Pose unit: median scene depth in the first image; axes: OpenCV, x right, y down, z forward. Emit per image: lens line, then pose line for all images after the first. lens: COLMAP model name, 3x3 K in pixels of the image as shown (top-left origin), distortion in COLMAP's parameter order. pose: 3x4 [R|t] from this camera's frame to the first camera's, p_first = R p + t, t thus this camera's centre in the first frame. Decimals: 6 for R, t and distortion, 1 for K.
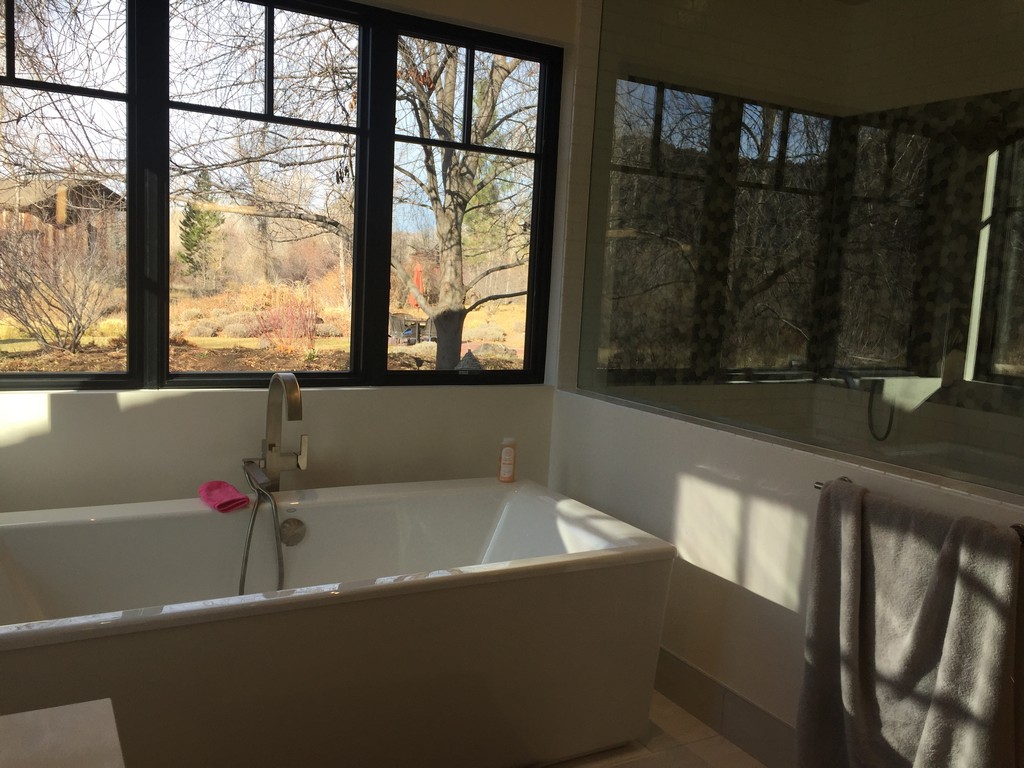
lens RADIAL K [[871.0, 0, 511.9], [0, 871.0, 383.8], [0, 0, 1]] dist [-0.002146, -0.000895]
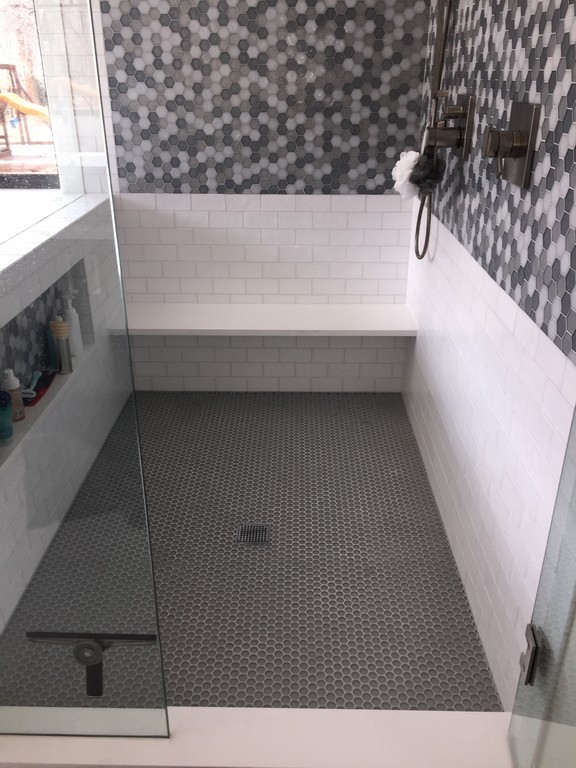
lens RADIAL K [[653.2, 0, 287.7], [0, 653.2, 383.9], [0, 0, 1]] dist [-0.002146, -0.000895]
pose [[0.863855, 0.165112, -0.475913, 0.627888], [-0.020248, 0.955375, 0.294702, -0.012060], [0.503334, -0.244943, 0.828648, 0.401585]]
